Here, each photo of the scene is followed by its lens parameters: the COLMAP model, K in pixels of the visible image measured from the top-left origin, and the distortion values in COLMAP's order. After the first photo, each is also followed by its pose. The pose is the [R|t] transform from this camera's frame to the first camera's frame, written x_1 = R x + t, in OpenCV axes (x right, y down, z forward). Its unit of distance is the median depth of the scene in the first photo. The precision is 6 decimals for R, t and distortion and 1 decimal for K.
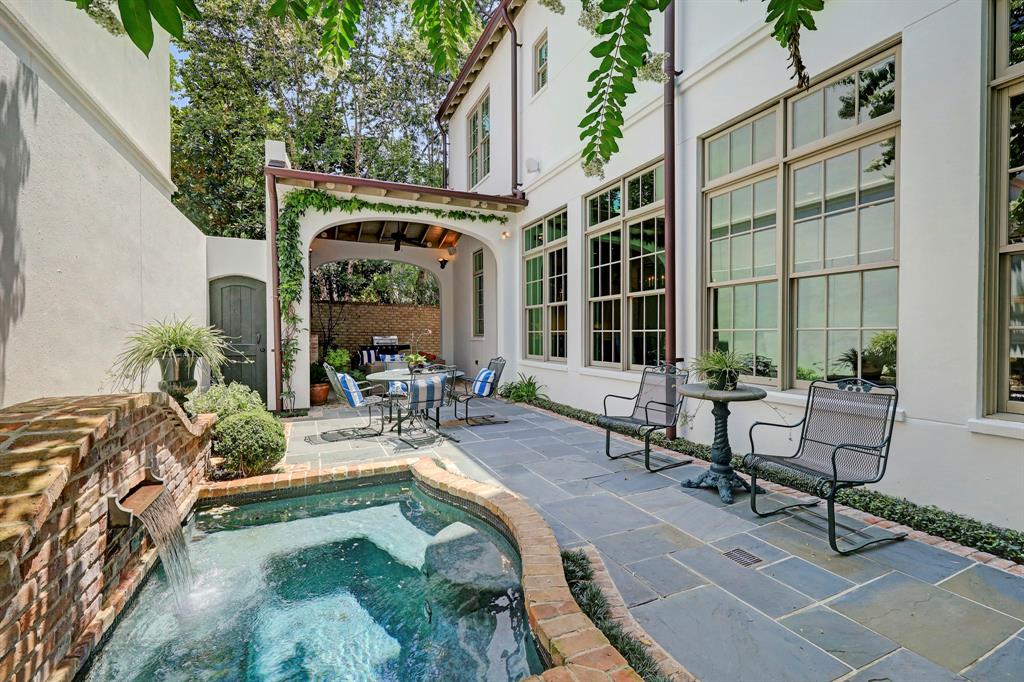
lens RADIAL K [[445.8, 0, 515.3], [0, 445.8, 337.7], [0, 0, 1]] dist [0.002646, 0.000441]
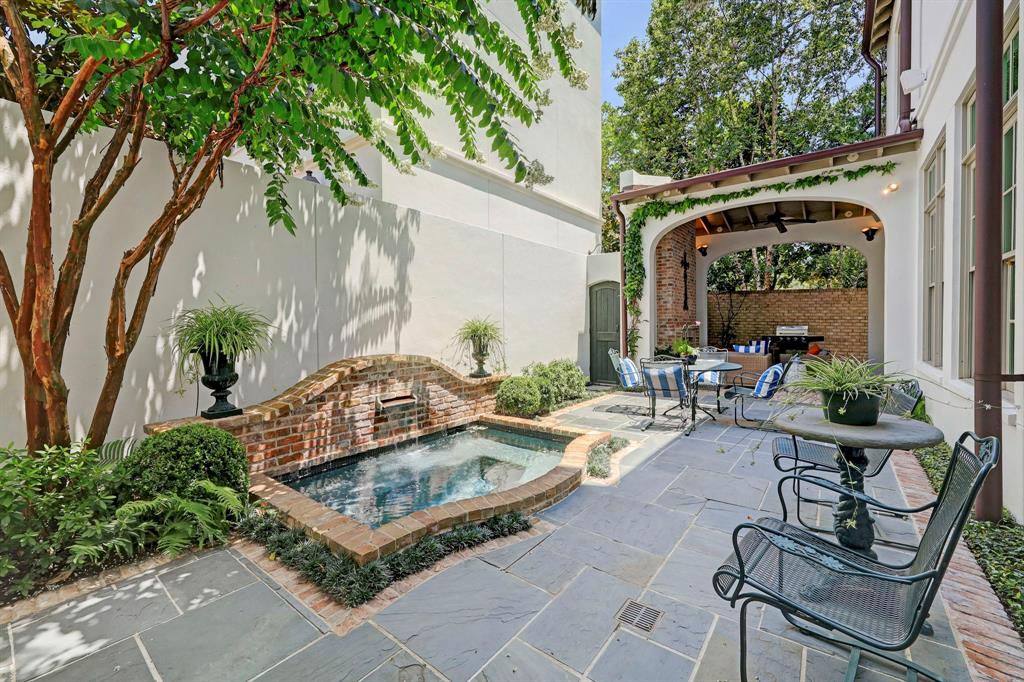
lens RADIAL K [[420.7, 0, 508.5], [0, 420.7, 335.7], [0, 0, 1]] dist [-0.001867, 0.000840]
pose [[0.450312, 0.025845, -0.892497, 0.349831], [-0.003526, 0.999625, 0.027168, -0.007815], [0.892864, -0.009087, 0.450234, 0.153265]]
